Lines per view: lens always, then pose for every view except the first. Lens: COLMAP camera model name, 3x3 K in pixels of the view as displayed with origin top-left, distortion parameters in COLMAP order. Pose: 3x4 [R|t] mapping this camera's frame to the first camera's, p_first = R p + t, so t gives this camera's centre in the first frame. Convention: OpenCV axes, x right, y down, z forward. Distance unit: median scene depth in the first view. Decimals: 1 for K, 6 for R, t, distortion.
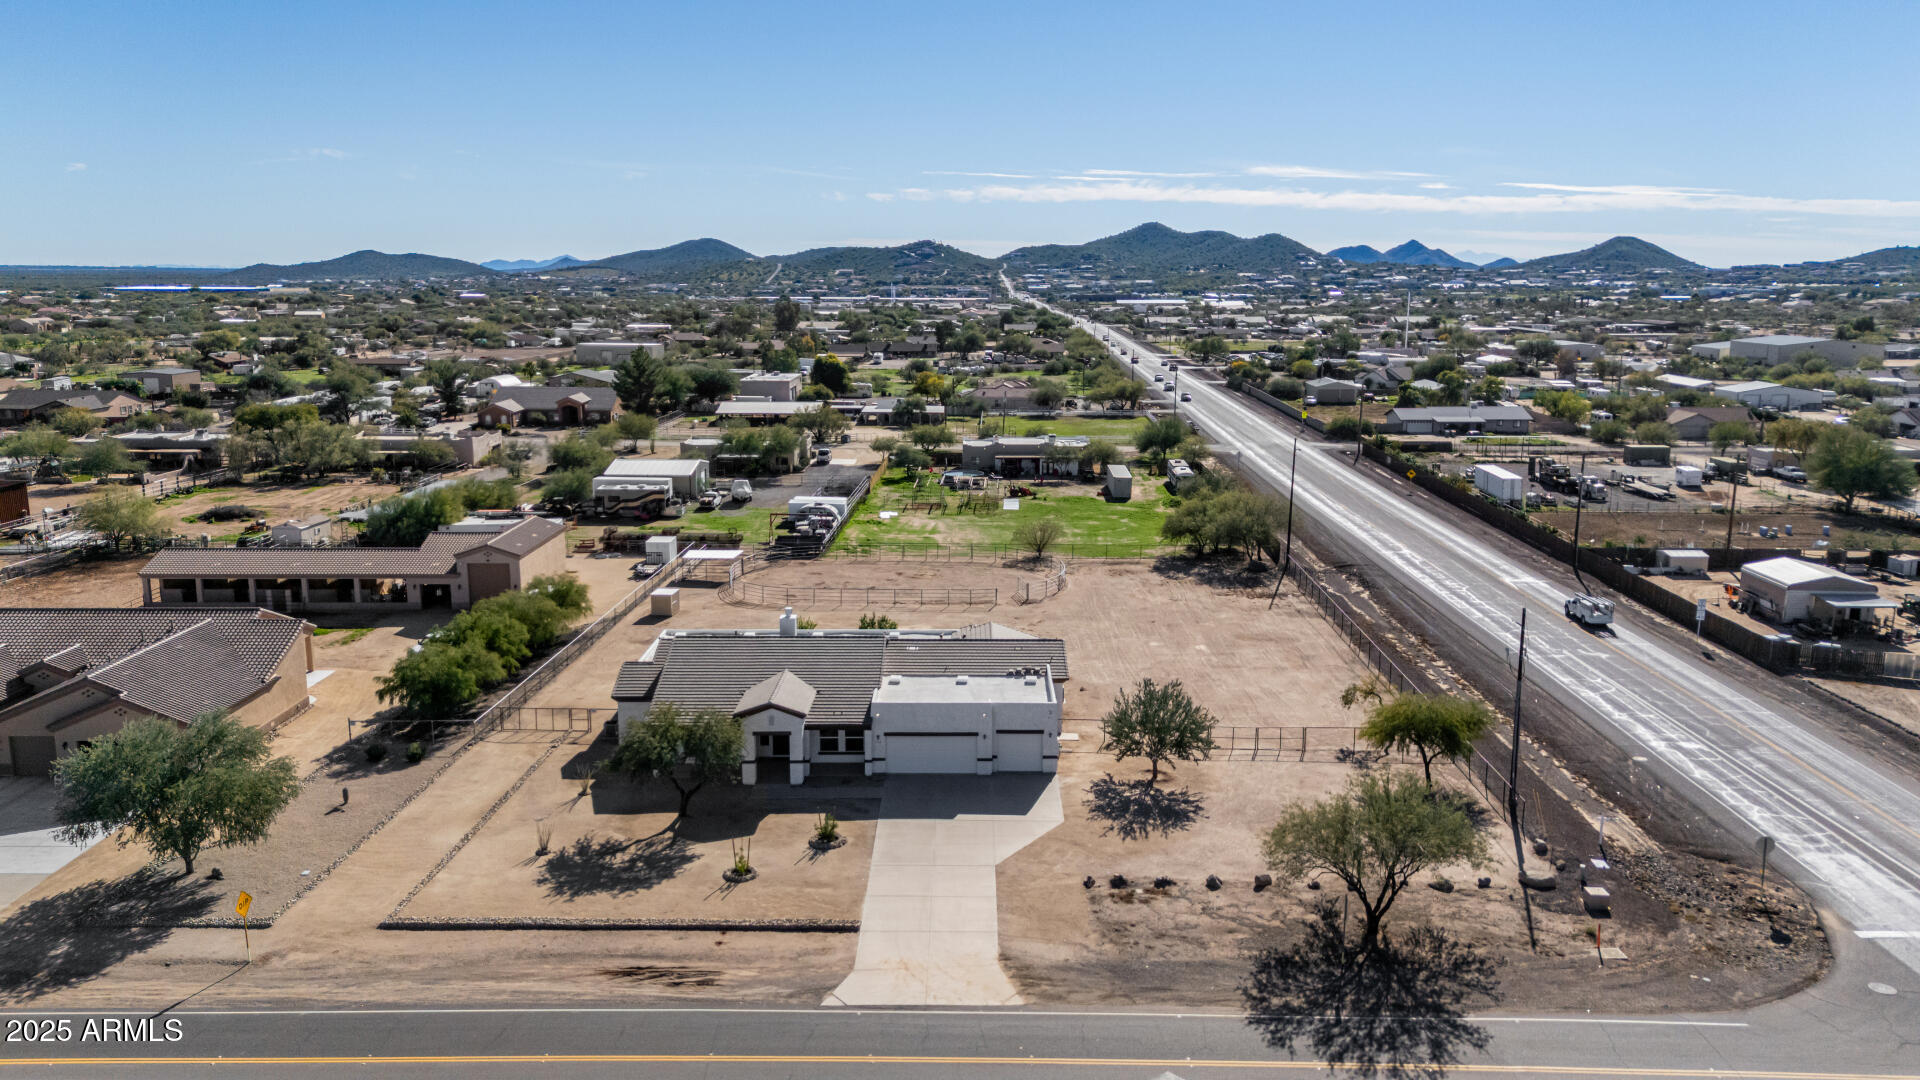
lens RADIAL K [[1383.1, 0, 960.0], [0, 1383.1, 540.0], [0, 0, 1]] dist [0.098440, -0.103249]
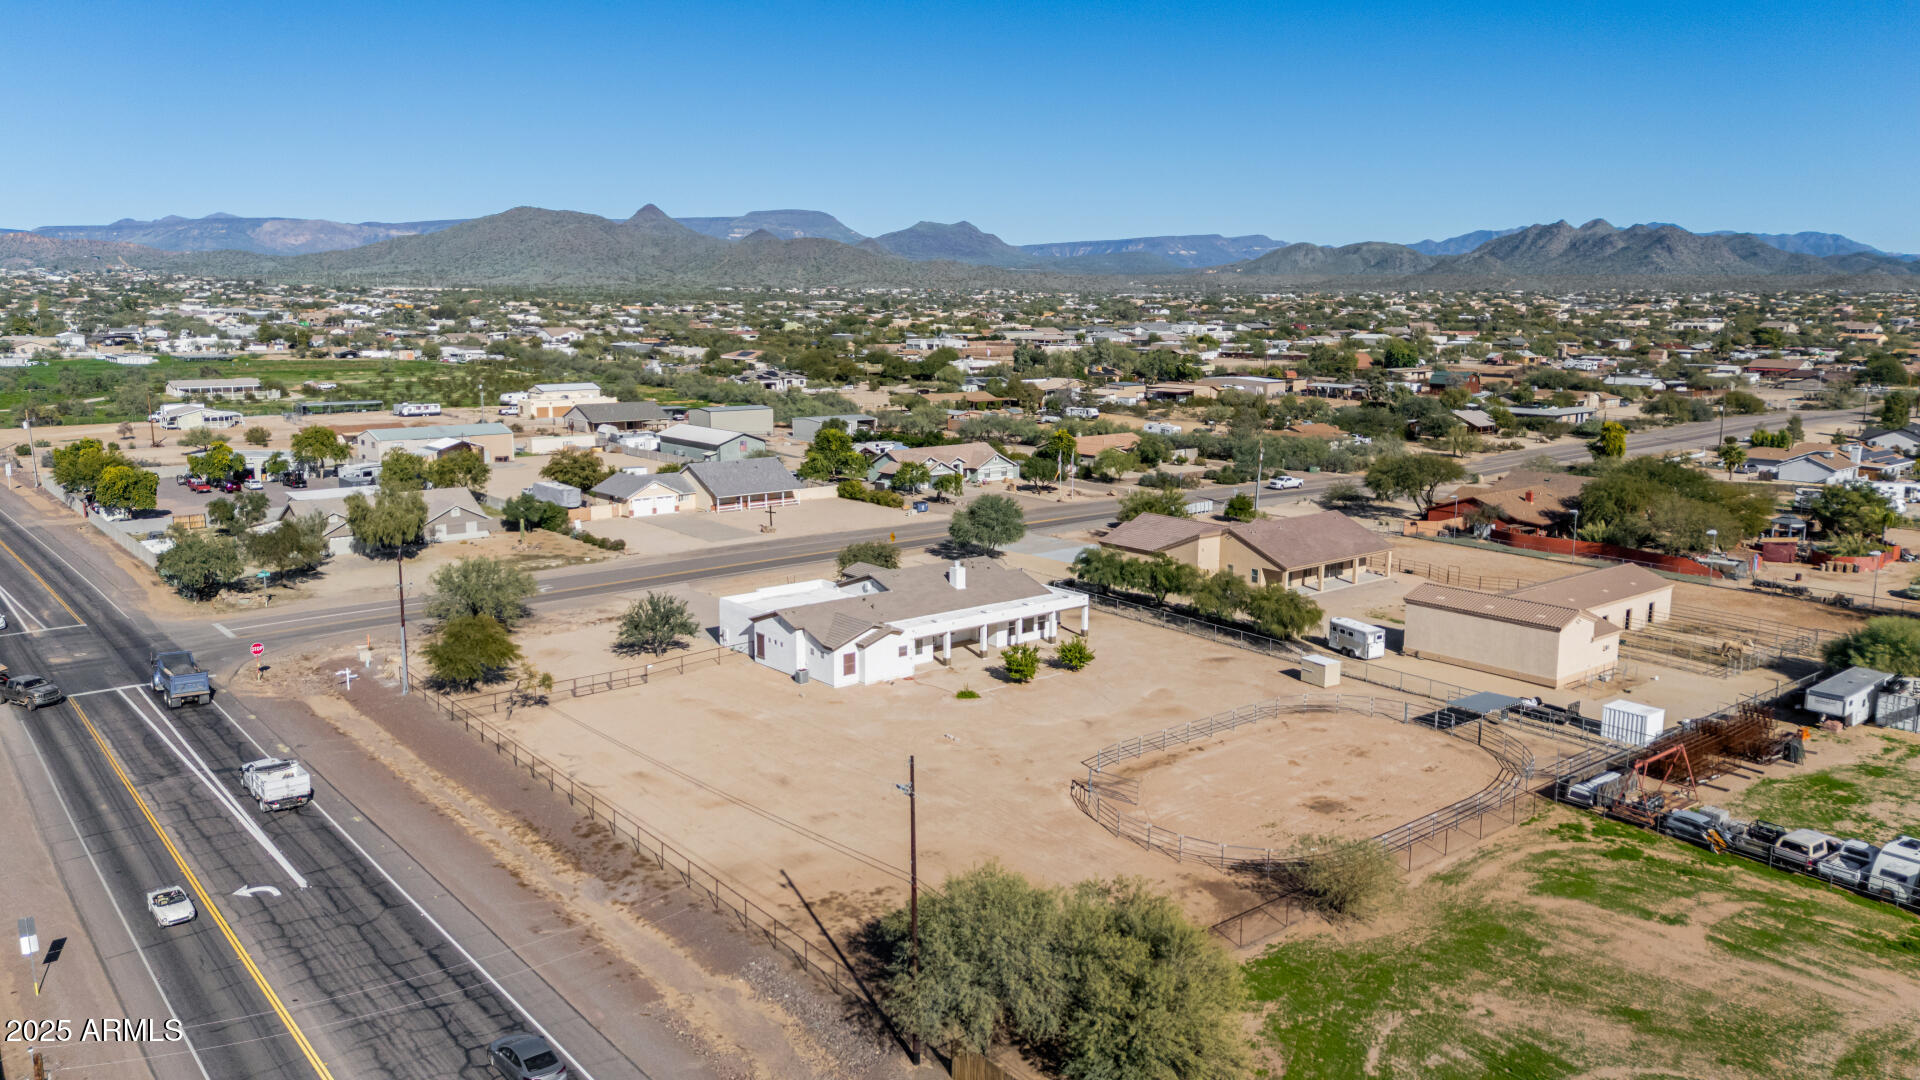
lens RADIAL K [[1390.2, 0, 960.0], [0, 1390.2, 540.0], [0, 0, 1]] dist [0.070902, -0.045880]
pose [[-0.764339, 0.109124, -0.635513, 0.814825], [-0.123548, 0.942531, 0.310435, -0.435474], [0.632867, 0.315795, -0.706932, 2.200888]]
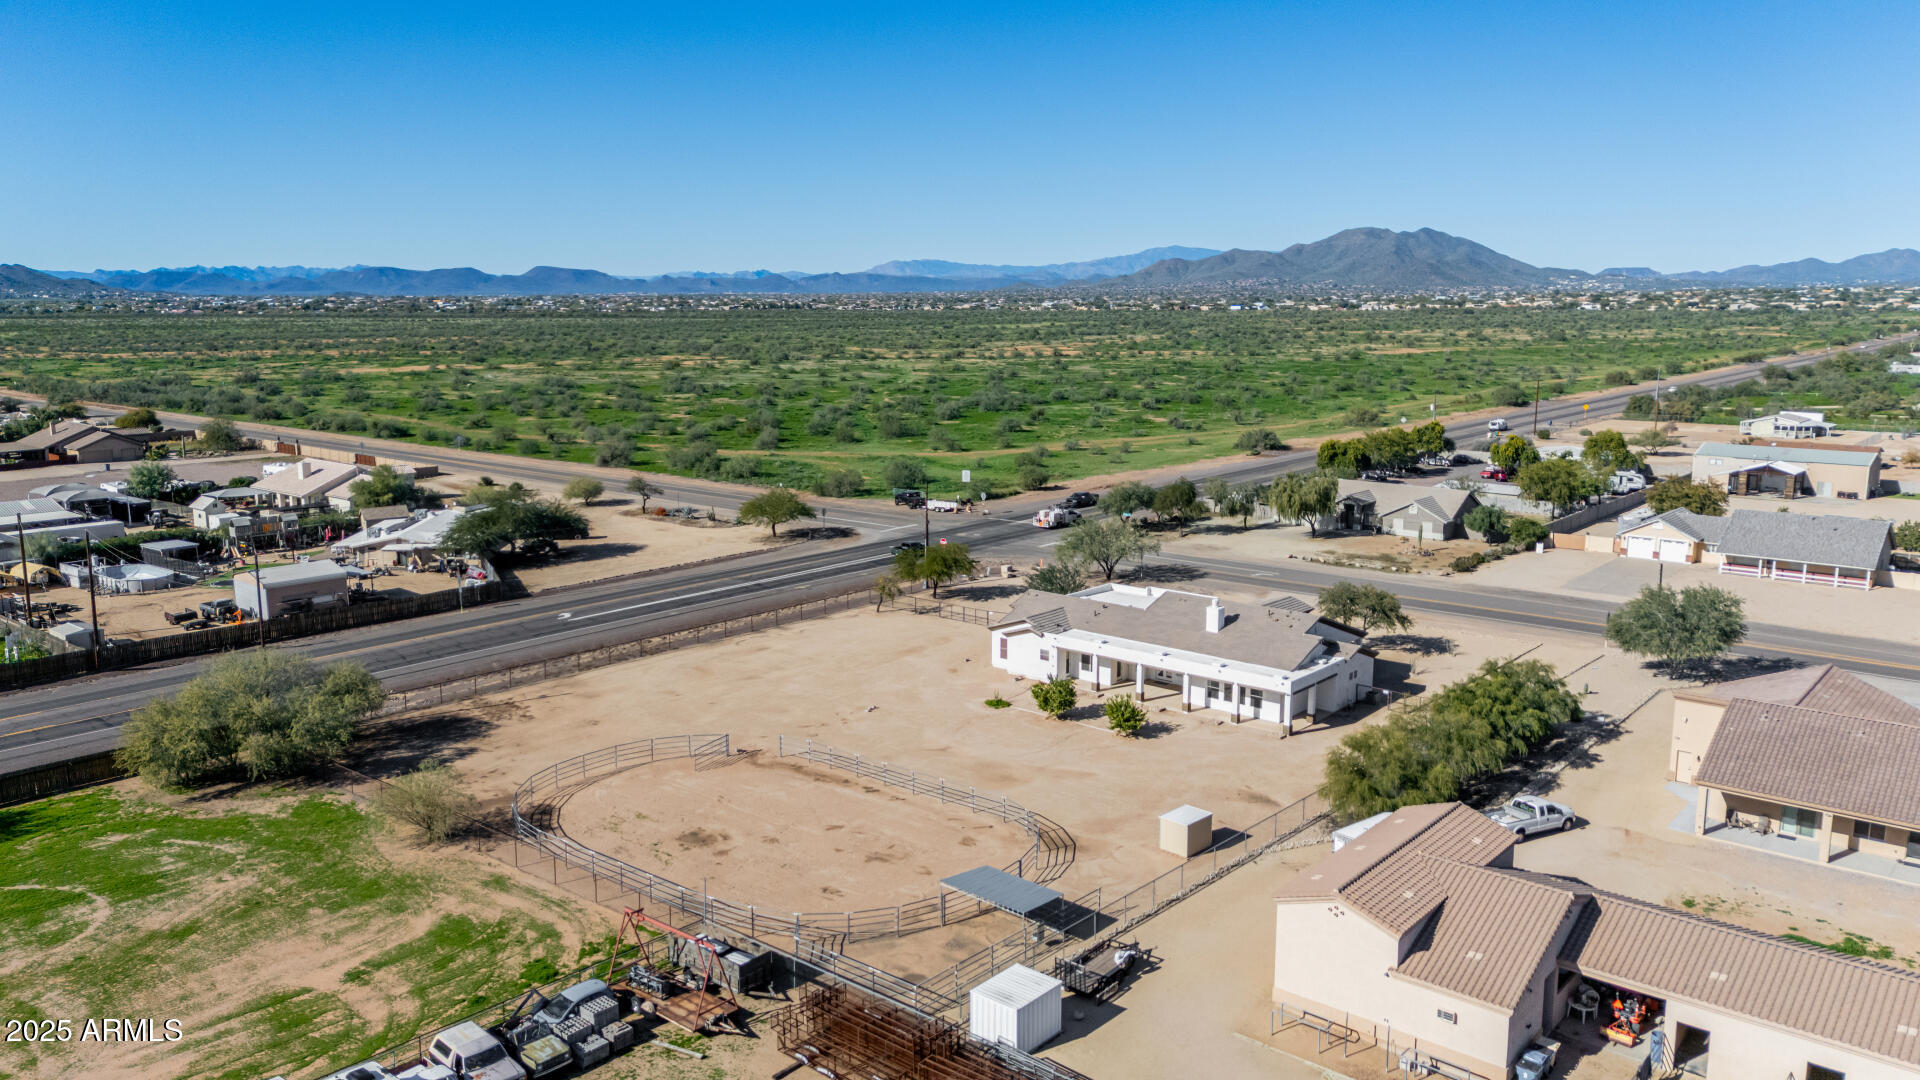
lens RADIAL K [[1383.1, 0, 960.0], [0, 1383.1, 540.0], [0, 0, 1]] dist [0.098440, -0.103249]
pose [[-0.773896, -0.113530, 0.623054, -0.767928], [0.113789, 0.942865, 0.313141, -0.437897], [-0.623006, 0.313235, -0.716761, 2.215283]]
